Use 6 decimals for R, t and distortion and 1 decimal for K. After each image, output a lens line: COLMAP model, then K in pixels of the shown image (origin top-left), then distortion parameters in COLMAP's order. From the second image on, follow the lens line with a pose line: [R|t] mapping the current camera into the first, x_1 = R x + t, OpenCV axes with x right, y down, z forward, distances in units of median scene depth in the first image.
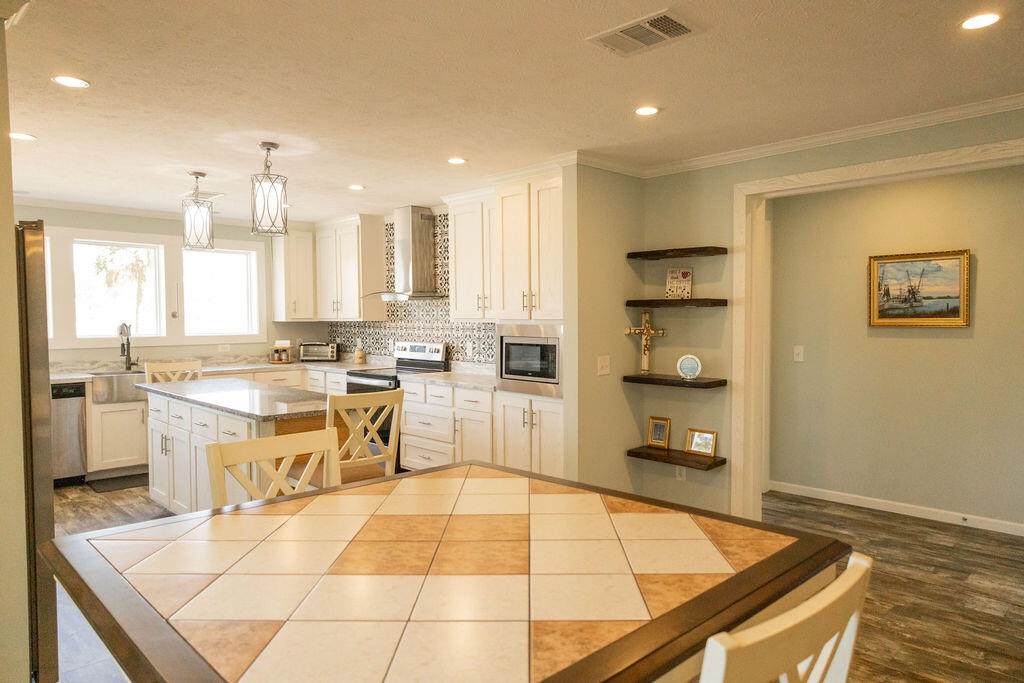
lens RADIAL K [[667.5, 0, 512.0], [0, 667.5, 341.5], [0, 0, 1]] dist [0.005014, -0.000220]
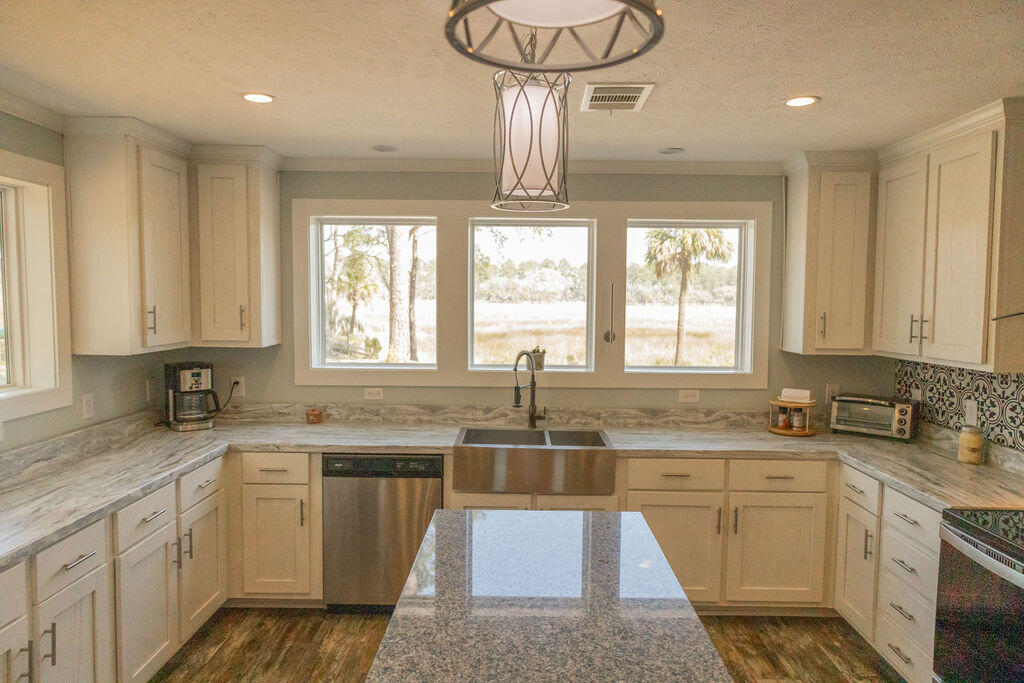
lens RADIAL K [[667.5, 0, 512.0], [0, 667.5, 341.5], [0, 0, 1]] dist [0.005014, -0.000220]
pose [[0.706331, 0.051924, -0.705975, -0.153751], [-0.036630, 0.998651, 0.036802, -0.056520], [0.706933, -0.000135, 0.707280, 0.543918]]
